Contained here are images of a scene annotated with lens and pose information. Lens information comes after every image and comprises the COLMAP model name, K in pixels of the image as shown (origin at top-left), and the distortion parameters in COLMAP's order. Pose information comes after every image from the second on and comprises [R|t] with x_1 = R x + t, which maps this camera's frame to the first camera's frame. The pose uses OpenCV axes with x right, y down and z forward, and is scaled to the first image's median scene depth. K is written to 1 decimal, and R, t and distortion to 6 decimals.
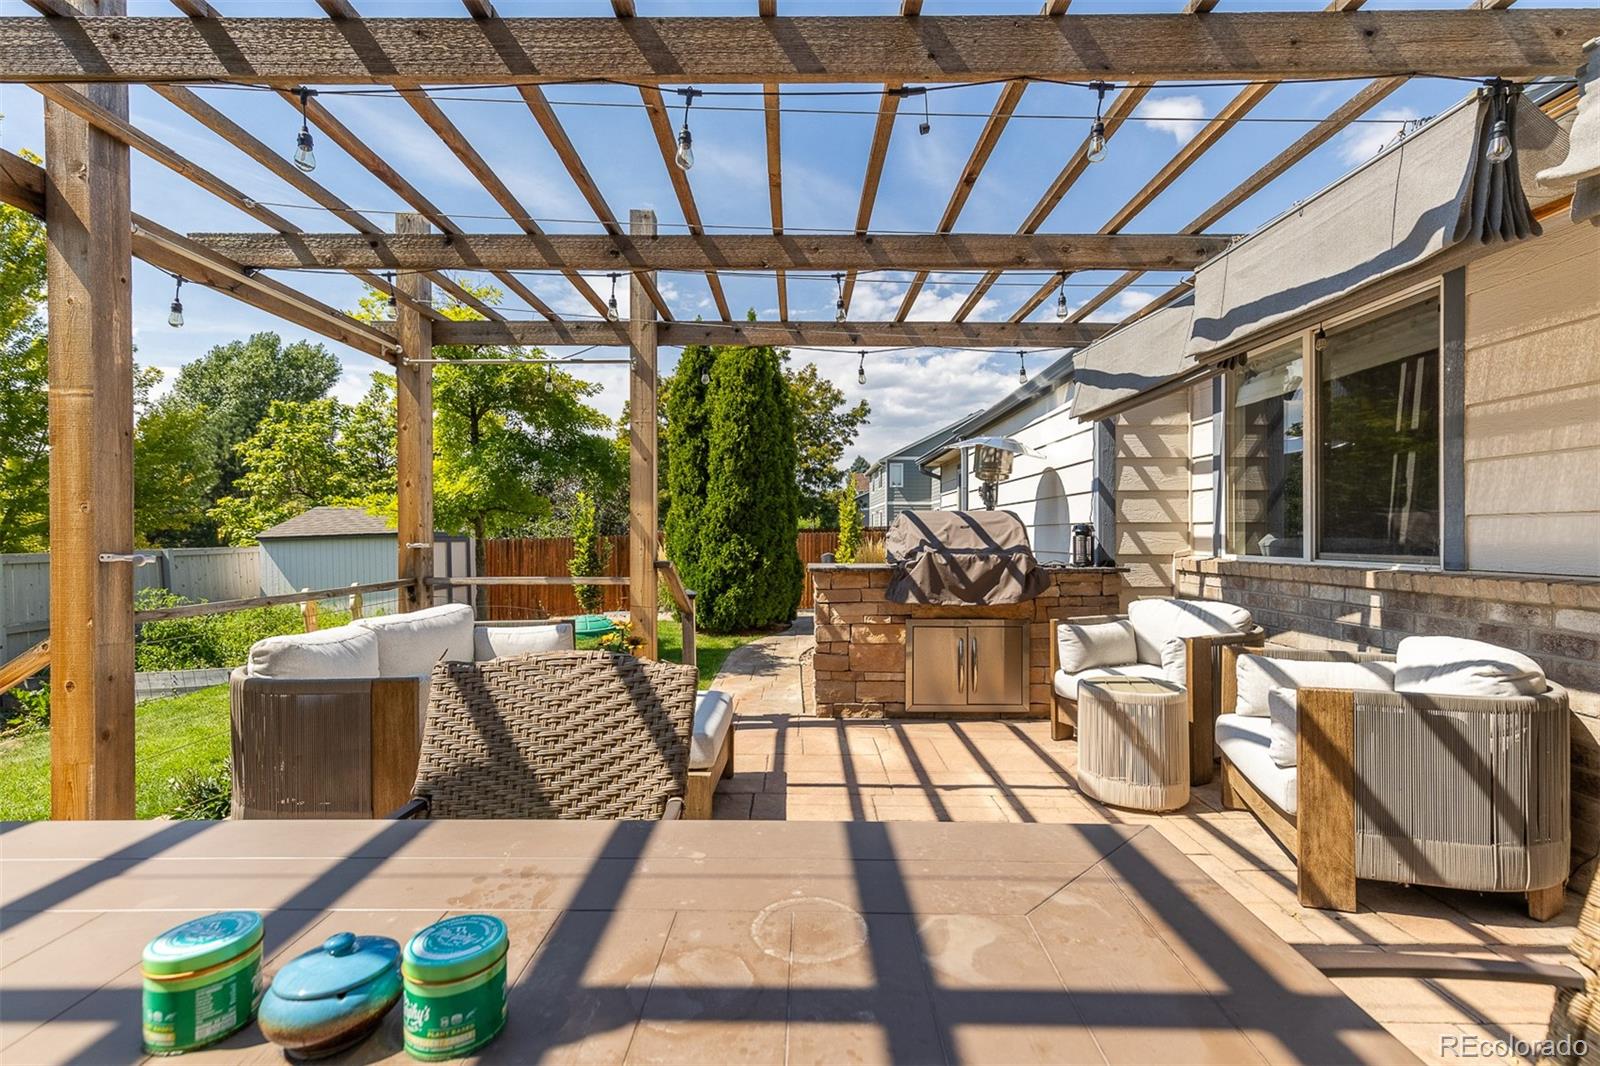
lens RADIAL K [[721.3, 0, 793.3], [0, 721.3, 531.3], [0, 0, 1]] dist [0.008269, -0.000343]
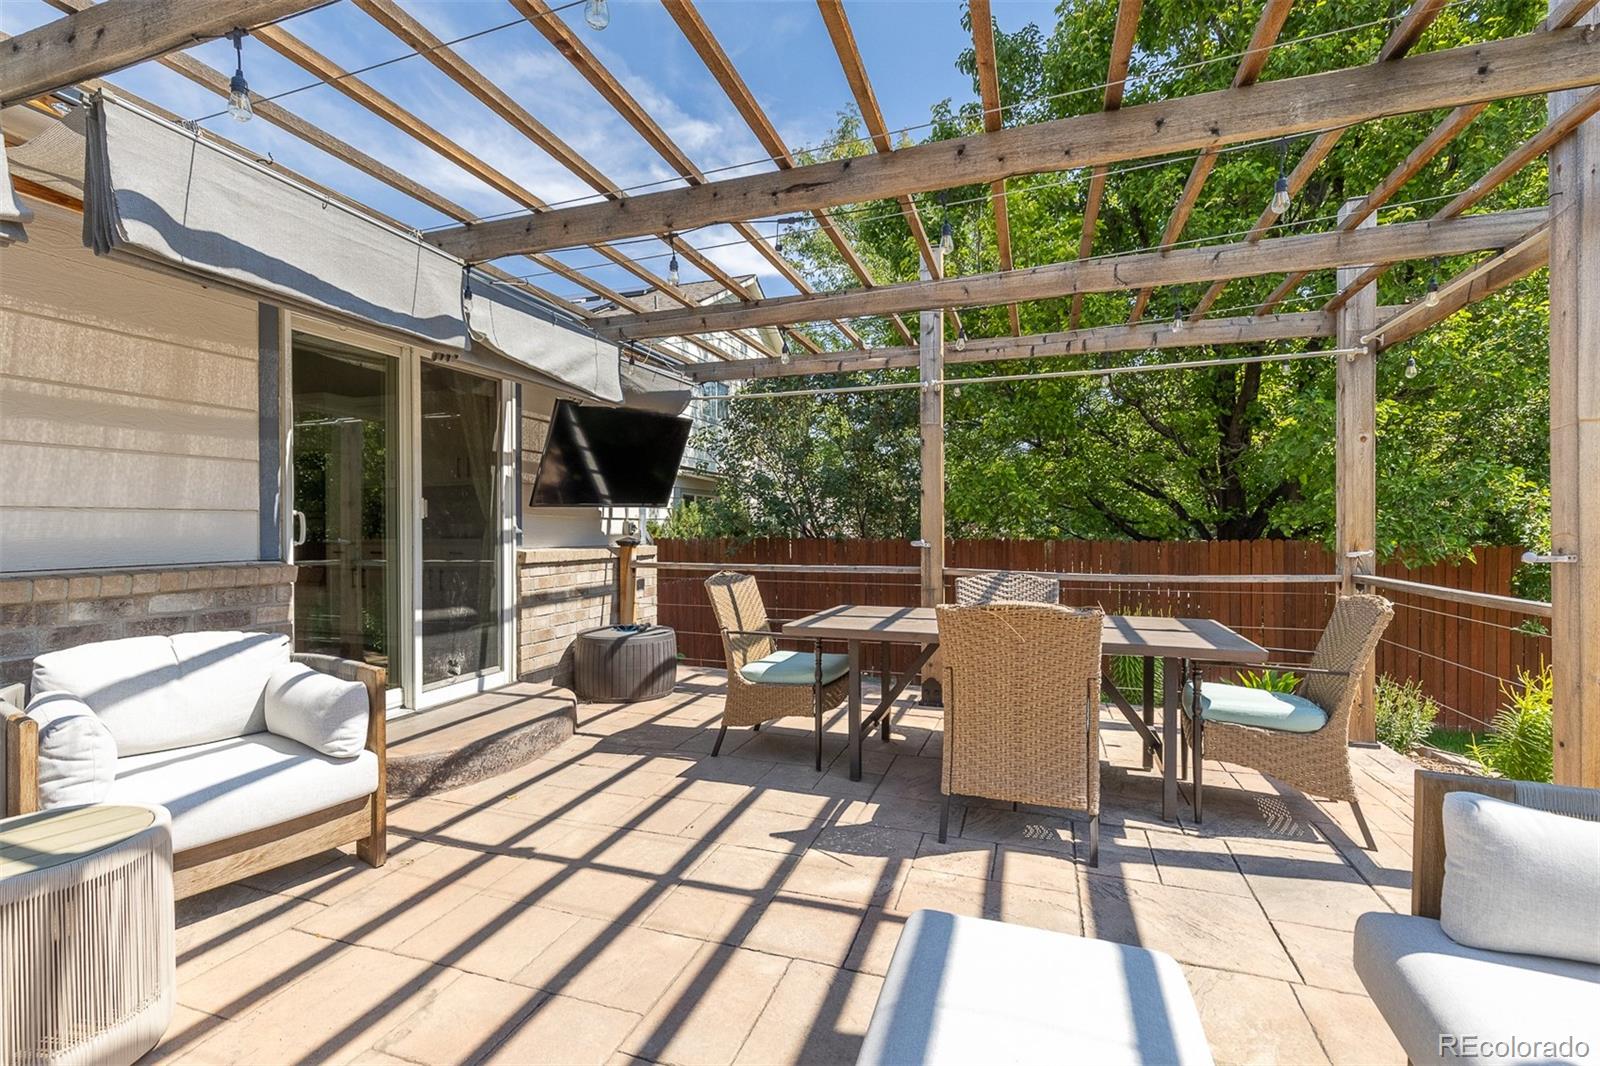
lens RADIAL K [[721.3, 0, 793.3], [0, 721.3, 531.3], [0, 0, 1]] dist [0.008269, -0.000343]
pose [[-0.949719, 0.009004, 0.312973, -0.208432], [0.009656, 0.999953, 0.000535, 0.016302], [-0.312954, 0.003530, -0.949762, 1.668621]]
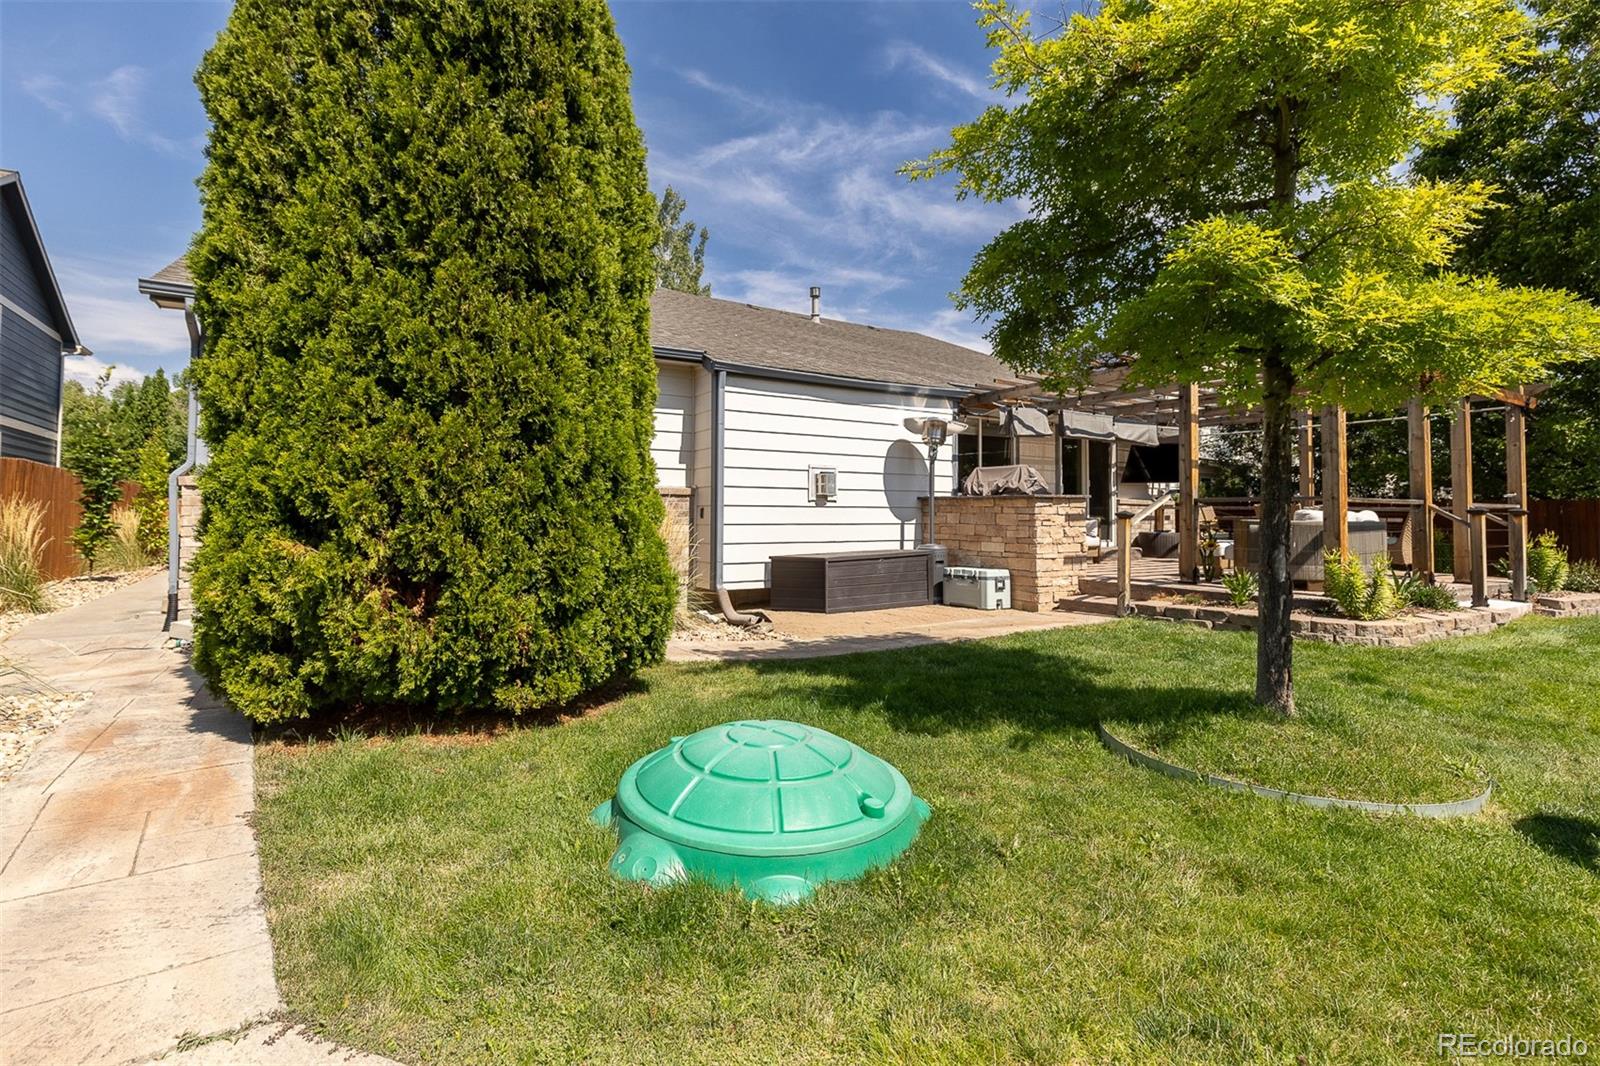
lens RADIAL K [[744.2, 0, 780.7], [0, 744.2, 490.5], [0, 0, 1]] dist [0.010197, -0.000149]
pose [[-0.532388, 0.031636, 0.845909, -2.022570], [-0.004784, 0.999173, -0.040379, 0.212333], [-0.846487, -0.025545, -0.531796, 4.729899]]
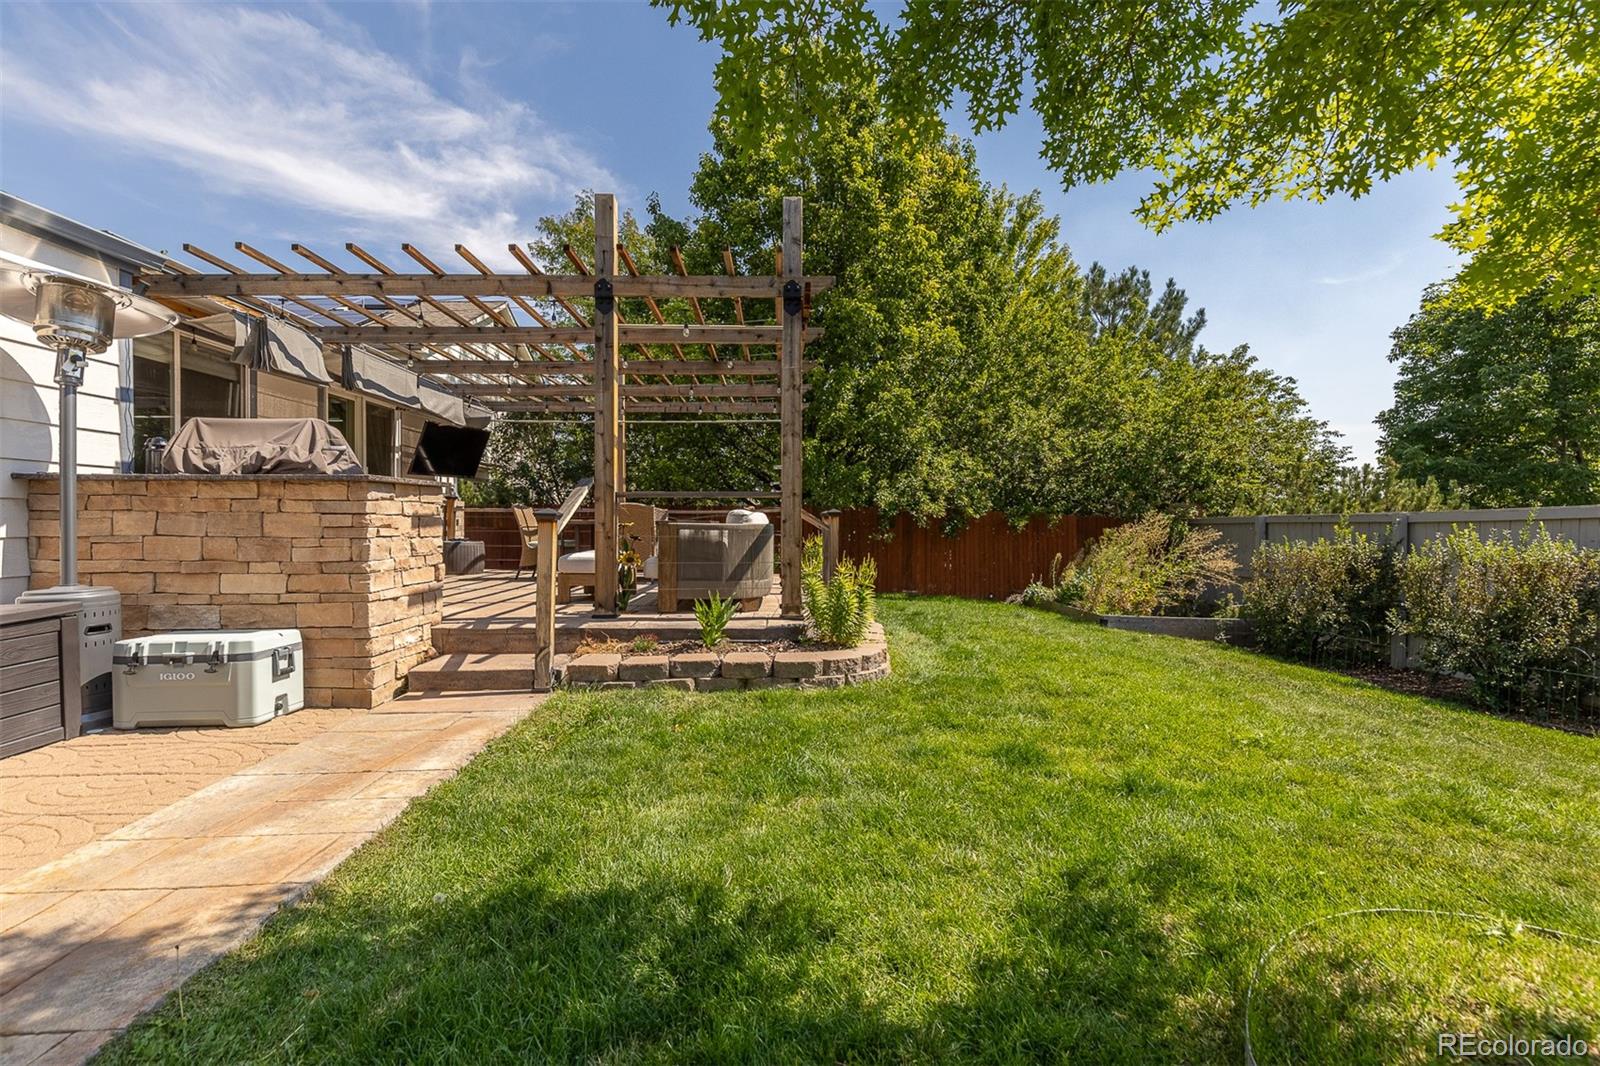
lens RADIAL K [[721.3, 0, 793.3], [0, 721.3, 531.3], [0, 0, 1]] dist [0.008269, -0.000343]
pose [[-0.999607, 0.007095, -0.027113, -0.798276], [0.006898, 0.999949, 0.007335, 0.211507], [0.027164, 0.007145, -0.999605, 3.709383]]
